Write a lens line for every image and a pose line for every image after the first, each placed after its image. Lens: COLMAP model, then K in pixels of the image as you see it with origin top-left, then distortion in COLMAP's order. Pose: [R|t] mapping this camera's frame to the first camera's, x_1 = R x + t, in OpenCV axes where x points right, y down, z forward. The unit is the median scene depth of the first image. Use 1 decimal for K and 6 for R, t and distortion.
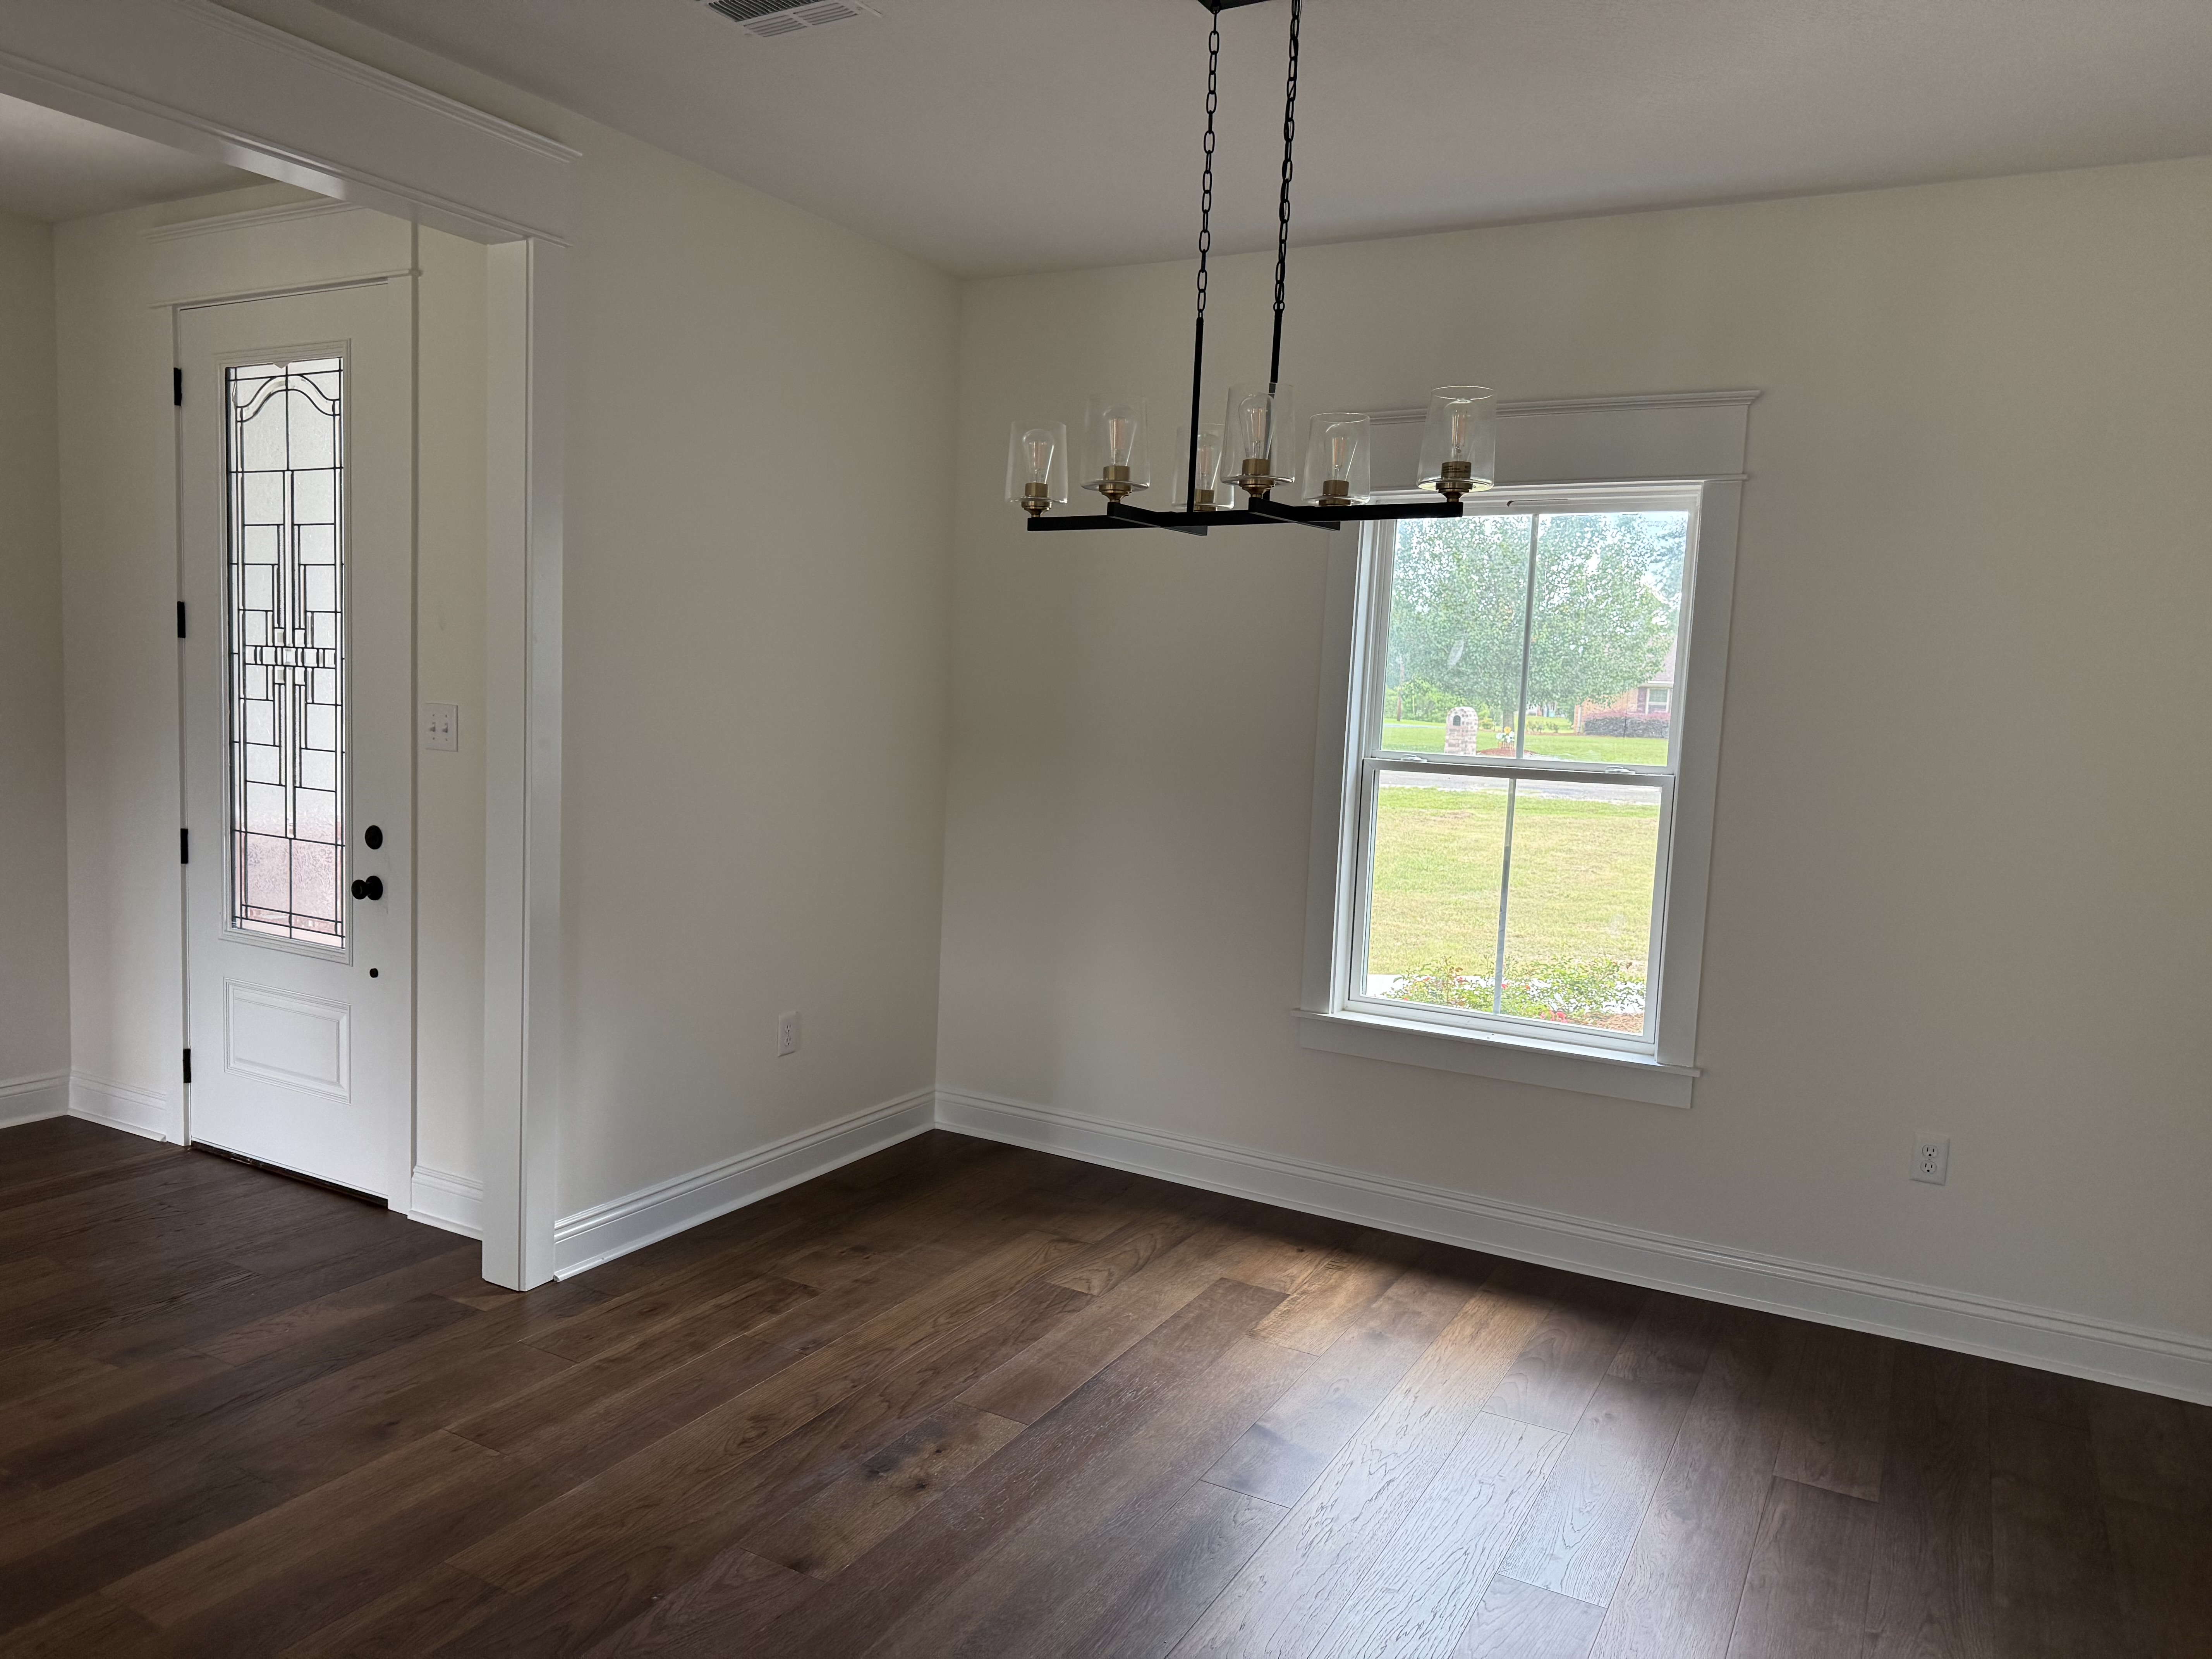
lens RADIAL K [[1557.6, 0, 1110.7], [0, 1557.6, 831.6], [0, 0, 1]] dist [0.130317, -0.163913]
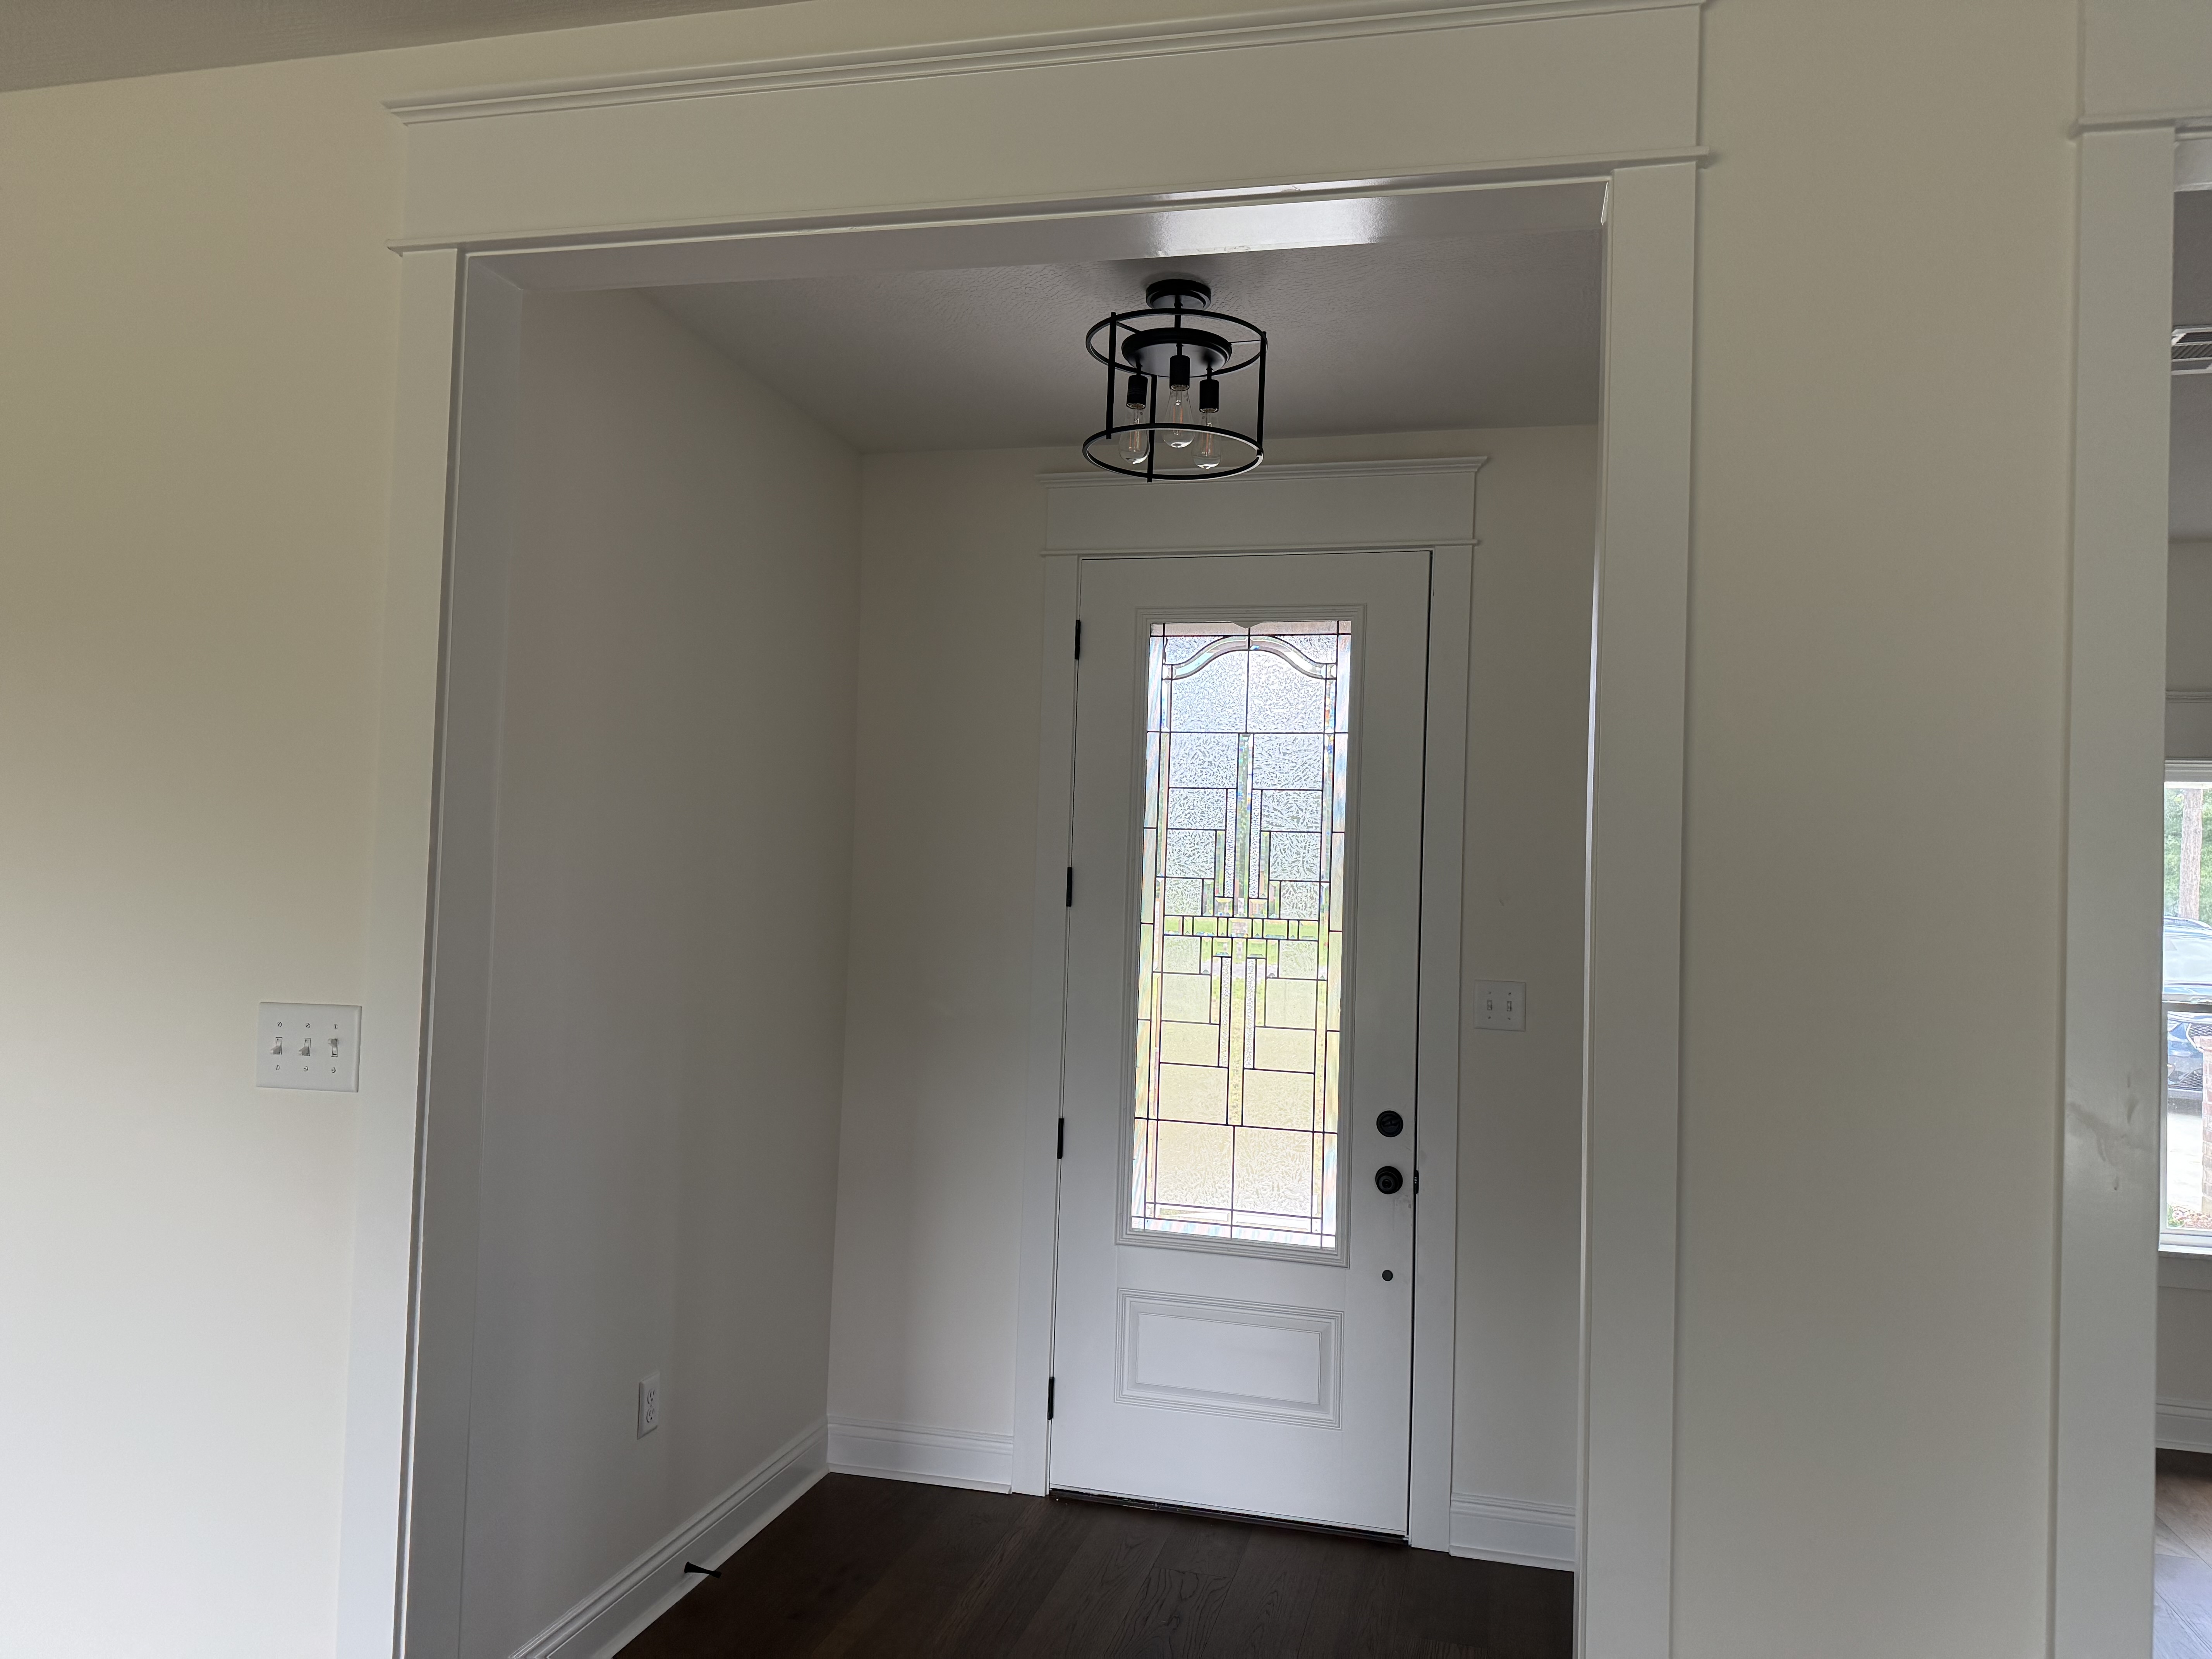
lens RADIAL K [[1557.6, 0, 1110.7], [0, 1557.6, 831.6], [0, 0, 1]] dist [0.130317, -0.163913]
pose [[0.964439, -0.002051, 0.264298, -0.821749], [0.034634, 0.992328, -0.118682, -0.059302], [-0.262027, 0.123615, 0.957111, 0.138288]]
